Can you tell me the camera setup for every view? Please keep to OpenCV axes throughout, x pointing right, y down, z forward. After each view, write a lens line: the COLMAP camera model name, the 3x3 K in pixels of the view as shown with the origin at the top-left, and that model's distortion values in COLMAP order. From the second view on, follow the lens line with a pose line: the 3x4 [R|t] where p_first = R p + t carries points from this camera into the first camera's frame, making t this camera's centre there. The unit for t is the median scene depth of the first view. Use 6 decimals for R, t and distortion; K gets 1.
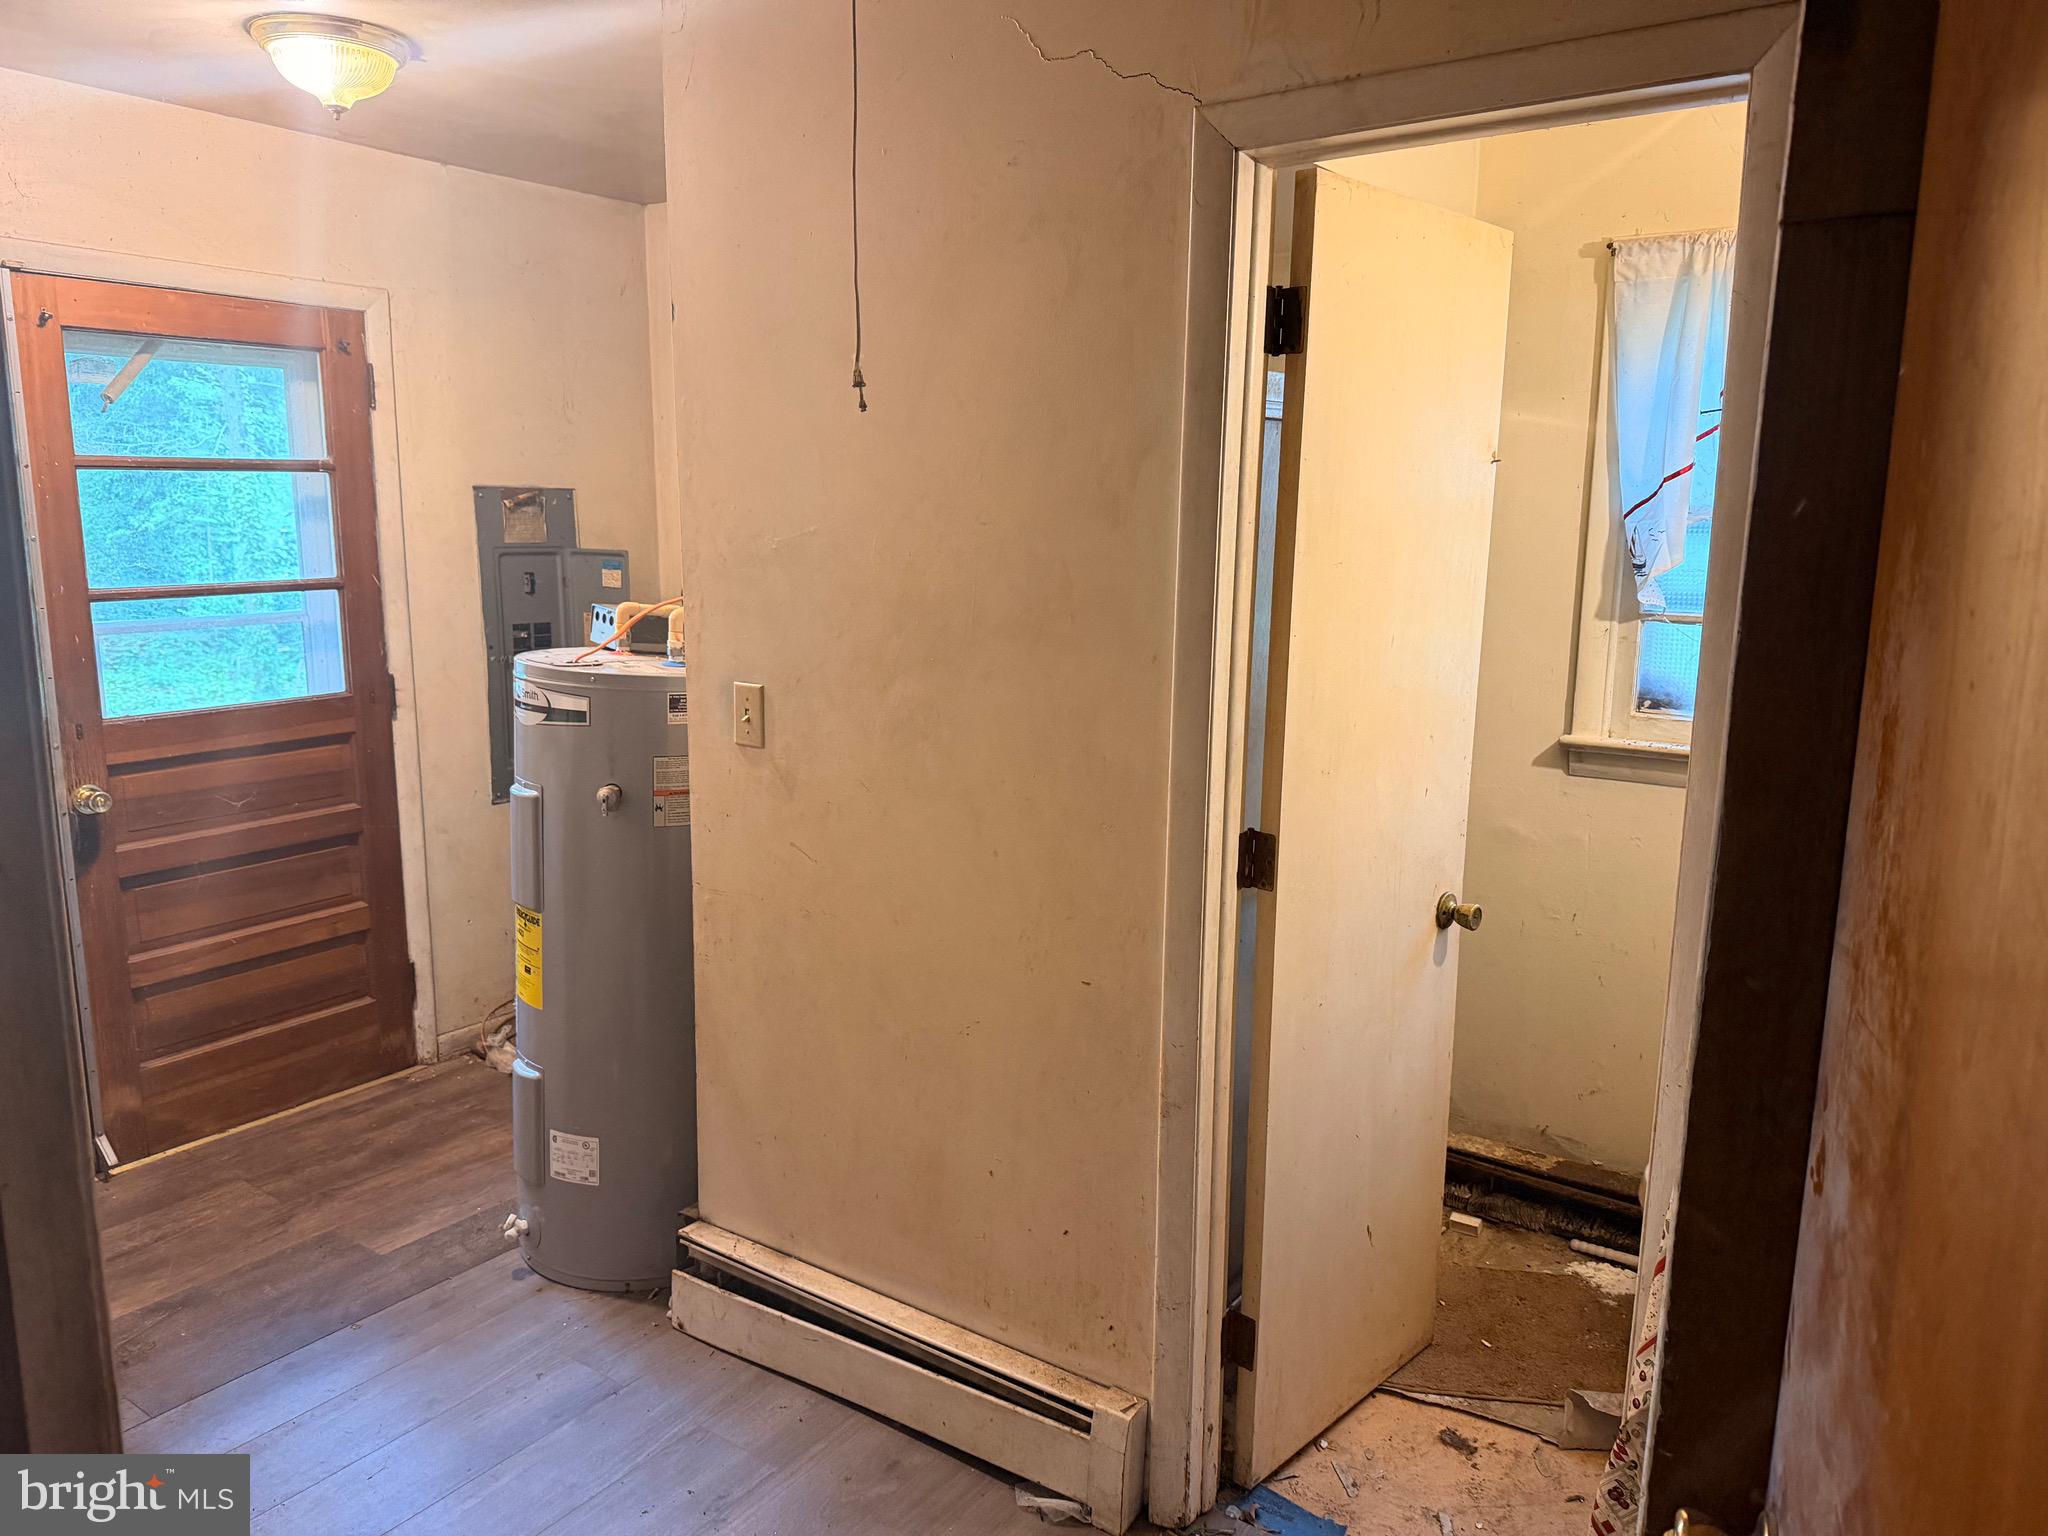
lens RADIAL K [[1435.6, 0, 1016.0], [0, 1435.6, 747.5], [0, 0, 1]] dist [0.051391, -0.072303]
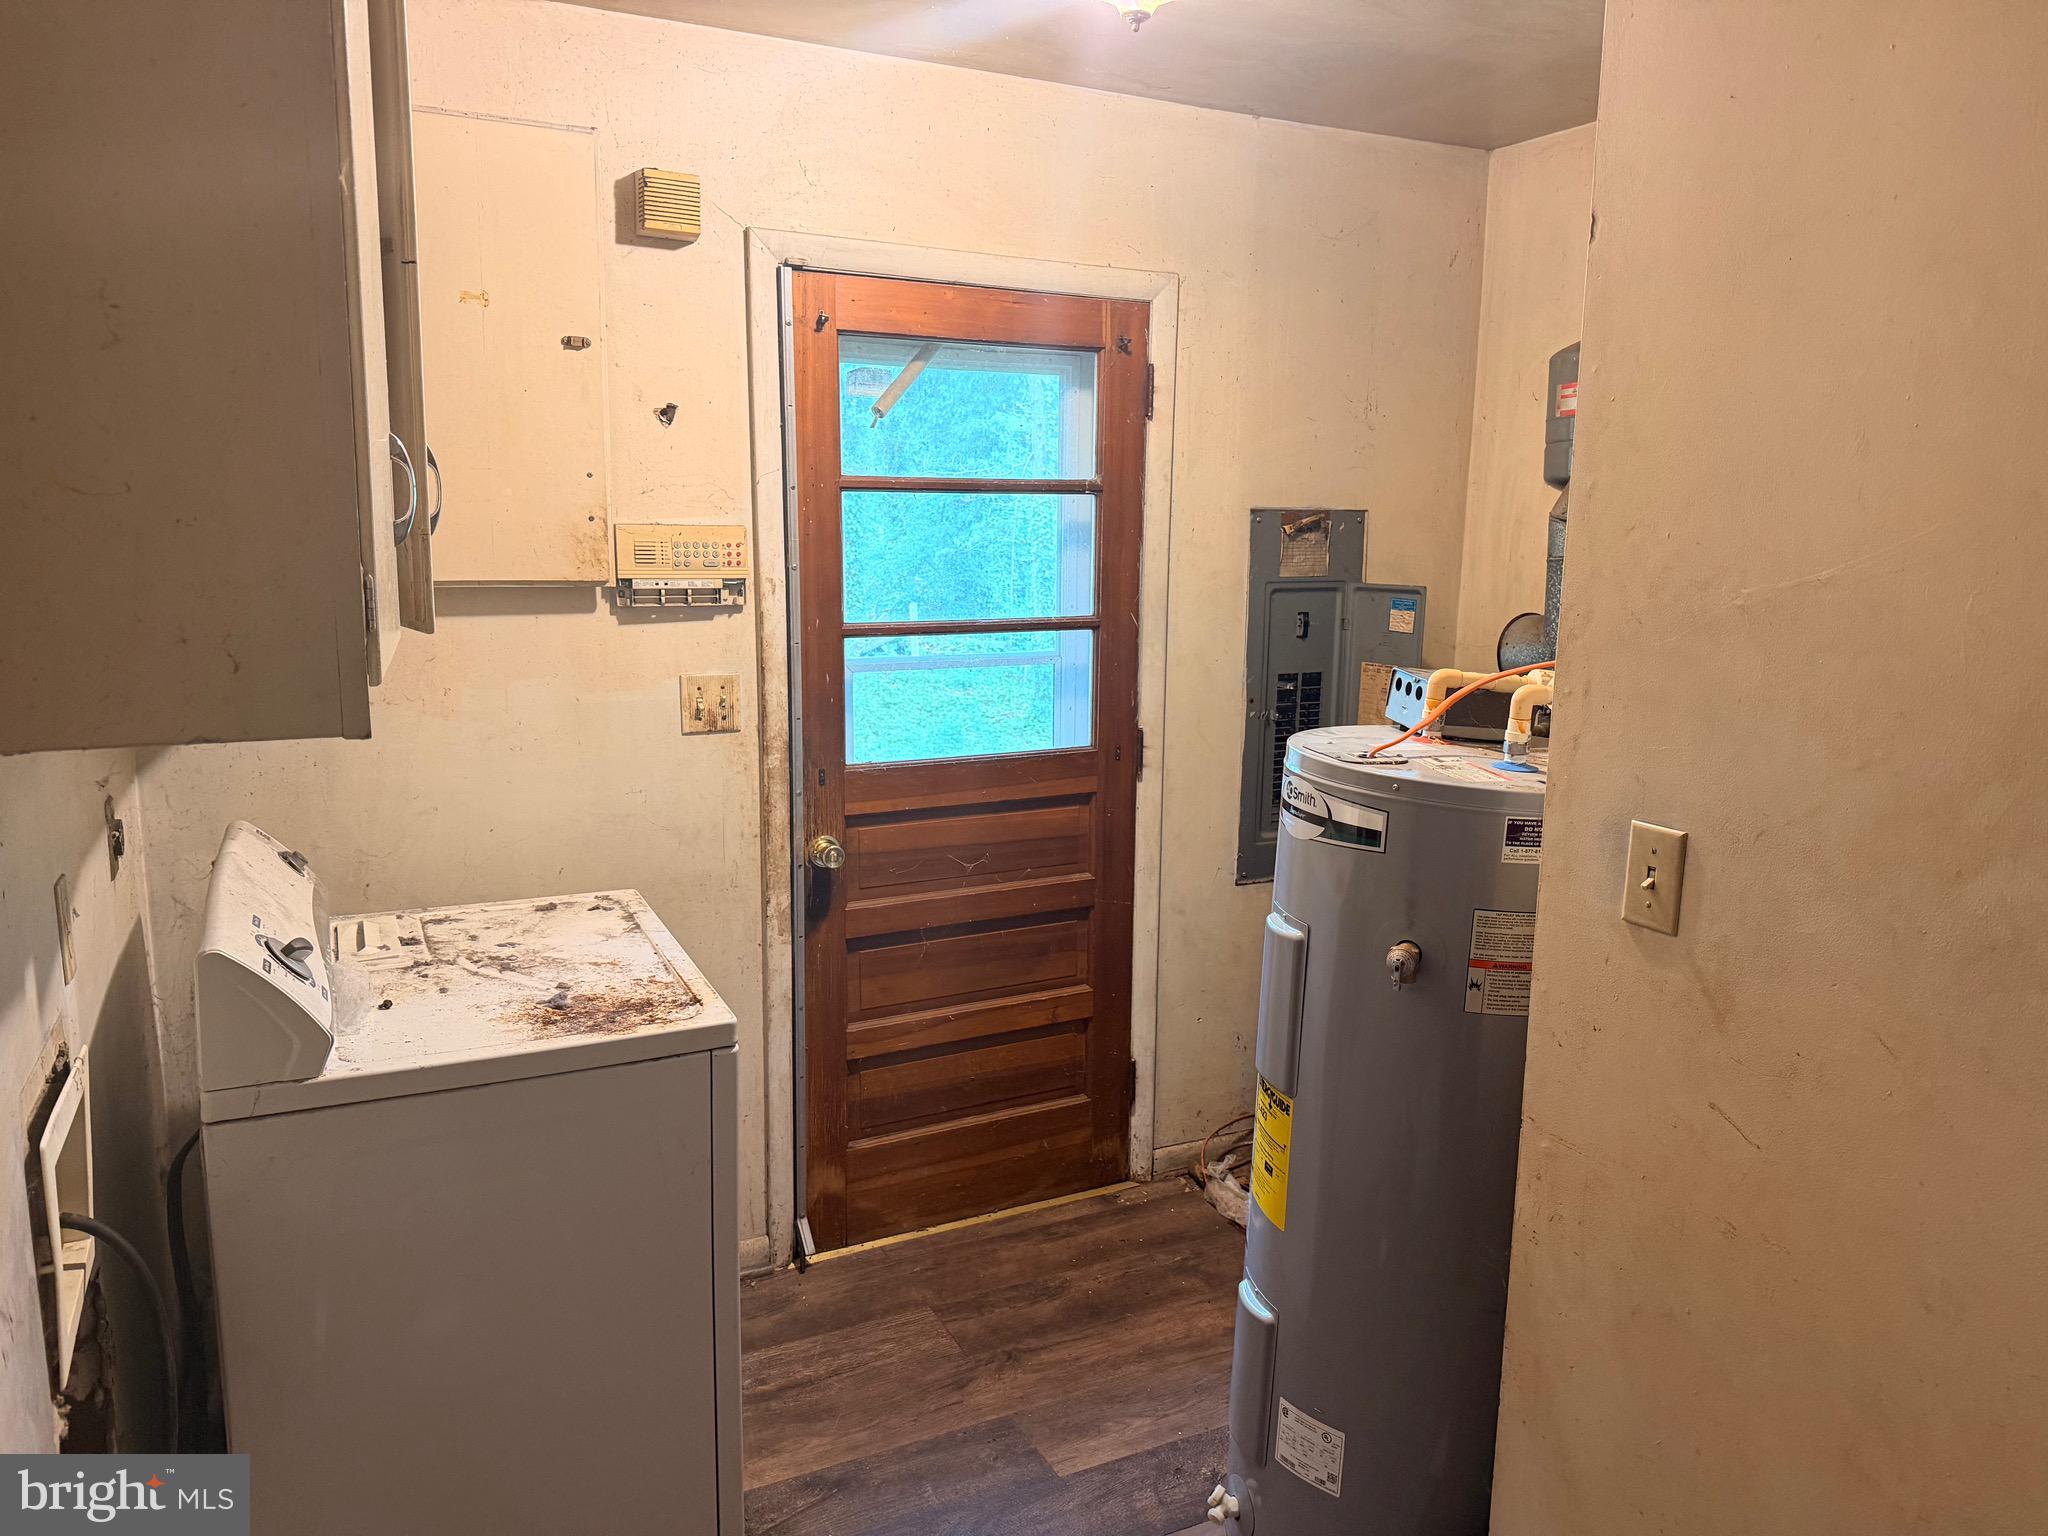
lens RADIAL K [[1435.6, 0, 1004.3], [0, 1435.6, 773.6], [0, 0, 1]] dist [0.051391, -0.072303]
pose [[0.870927, 0.088667, -0.483347, -0.104723], [-0.087308, 0.995858, 0.025366, -0.046036], [0.483594, 0.020108, 0.875061, 0.256843]]
